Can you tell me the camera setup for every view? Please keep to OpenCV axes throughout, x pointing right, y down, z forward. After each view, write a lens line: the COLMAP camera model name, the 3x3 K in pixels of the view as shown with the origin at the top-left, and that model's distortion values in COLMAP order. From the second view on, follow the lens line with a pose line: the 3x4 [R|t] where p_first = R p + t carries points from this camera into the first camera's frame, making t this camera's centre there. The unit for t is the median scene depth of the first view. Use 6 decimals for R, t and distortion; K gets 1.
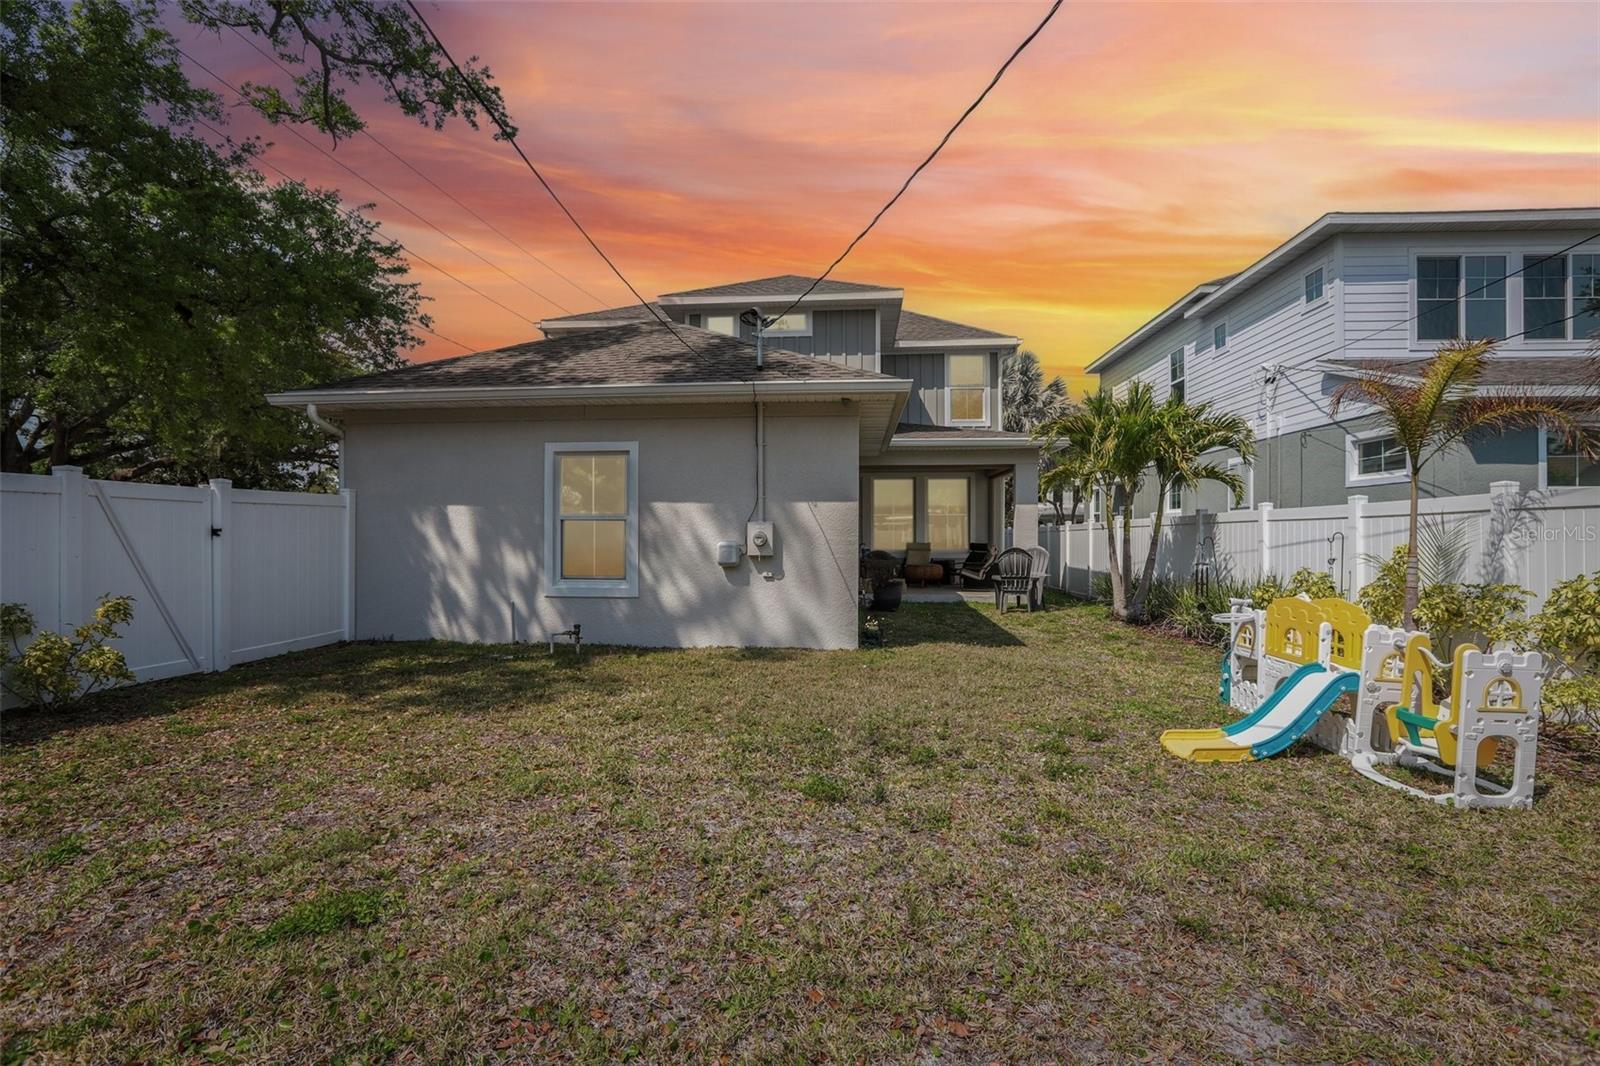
lens RADIAL K [[732.3, 0, 800.8], [0, 732.3, 537.0], [0, 0, 1]] dist [-0.049440, 0.018578]
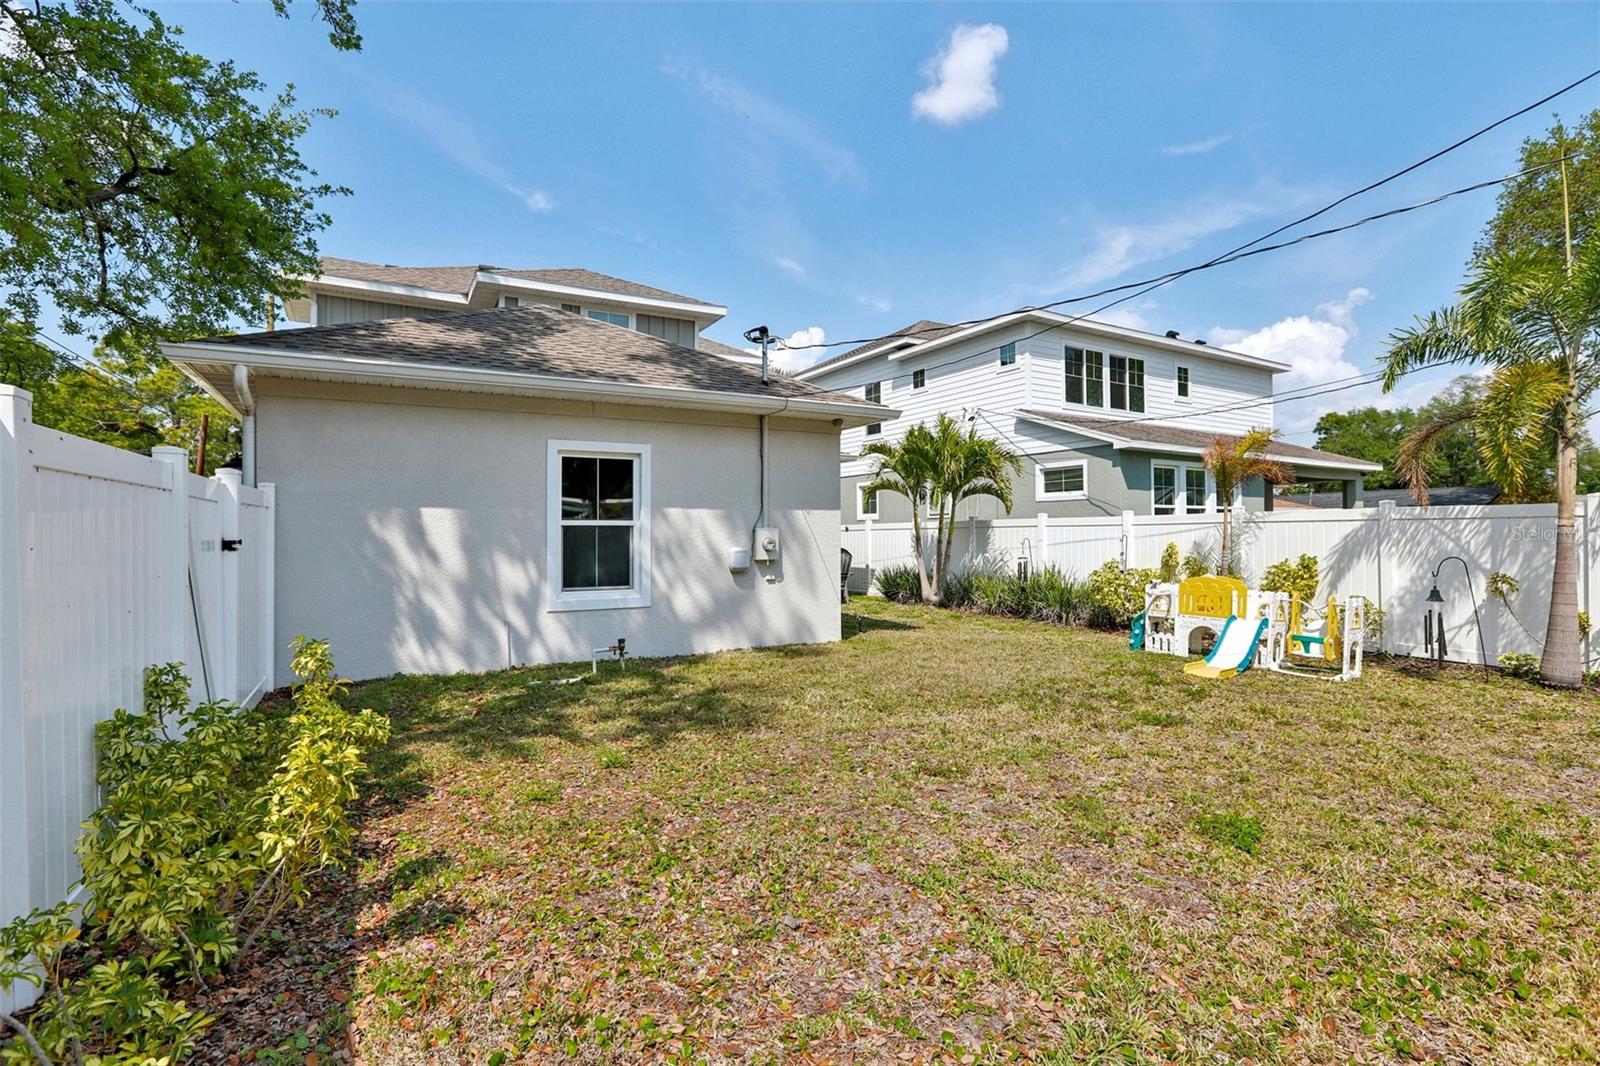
lens RADIAL K [[732.3, 0, 793.3], [0, 732.3, 525.3], [0, 0, 1]] dist [-0.049440, 0.018578]
pose [[0.831344, 0.001177, 0.555756, -0.595096], [0.005984, 0.999921, -0.011070, -0.012105], [-0.555725, 0.012529, 0.831272, 0.095321]]
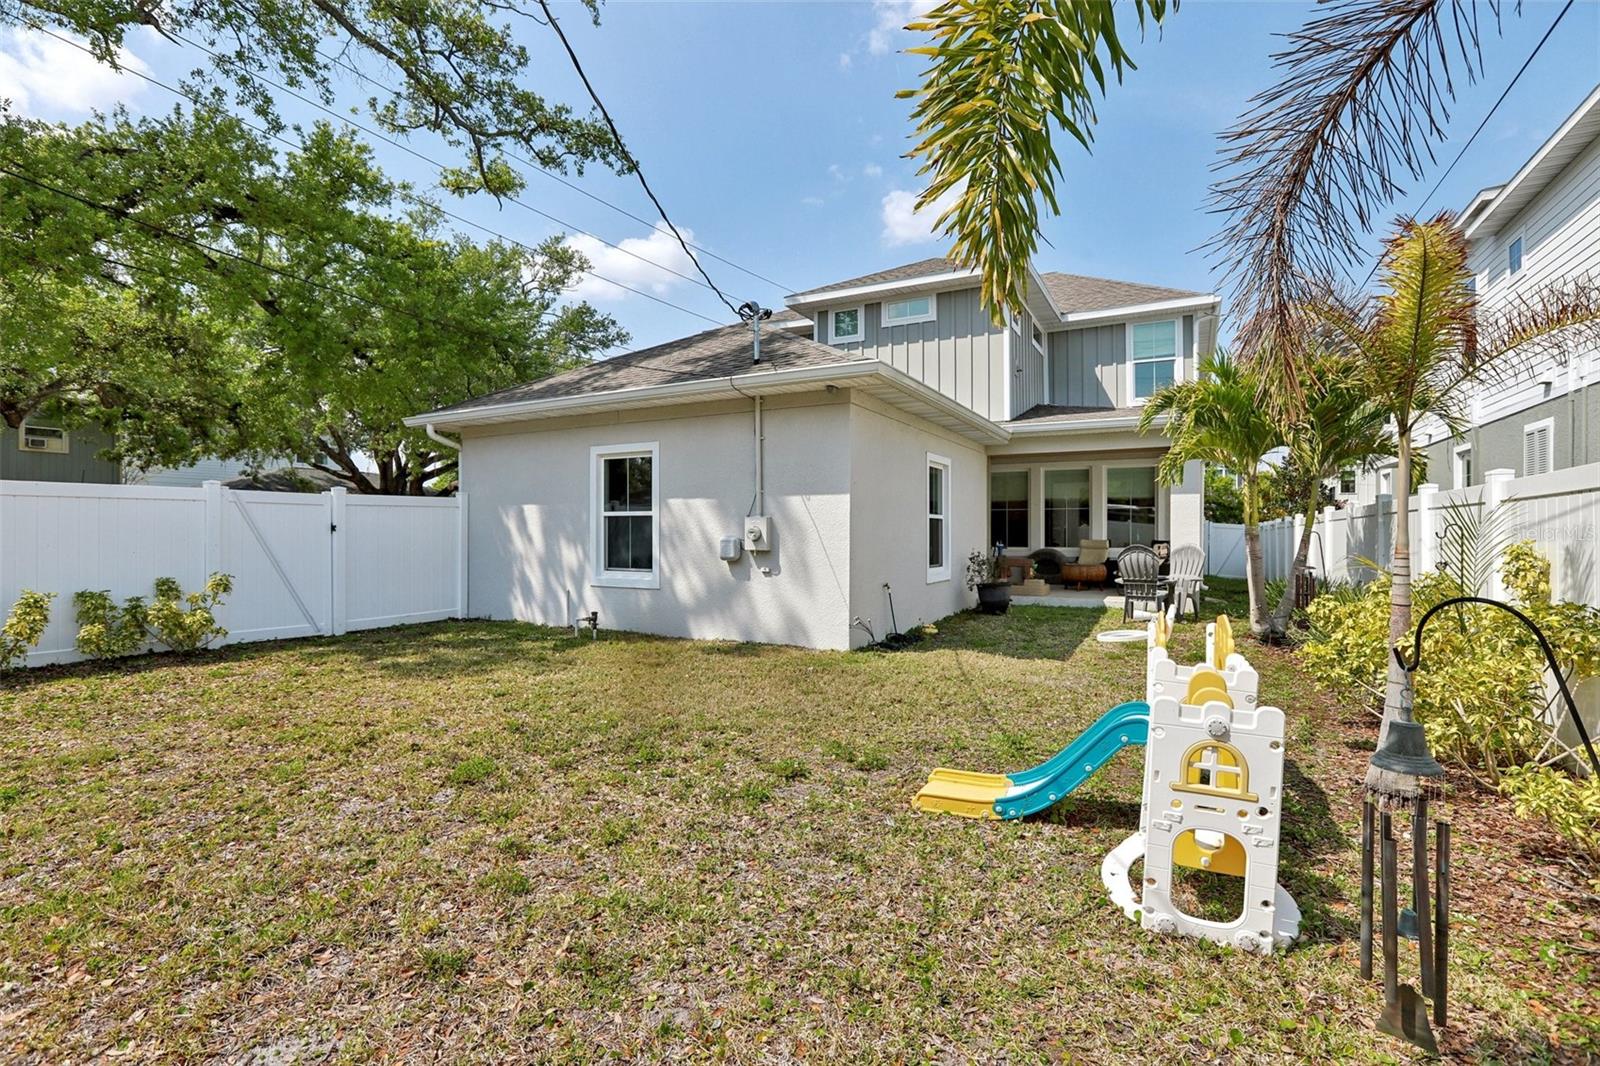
lens RADIAL K [[732.3, 0, 807.6], [0, 732.3, 541.4], [0, 0, 1]] dist [-0.049440, 0.018578]
pose [[0.919172, 0.003543, -0.393839, 0.387850], [-0.000426, 0.999968, 0.008000, 0.005410], [0.393855, -0.007186, 0.919144, 0.111765]]
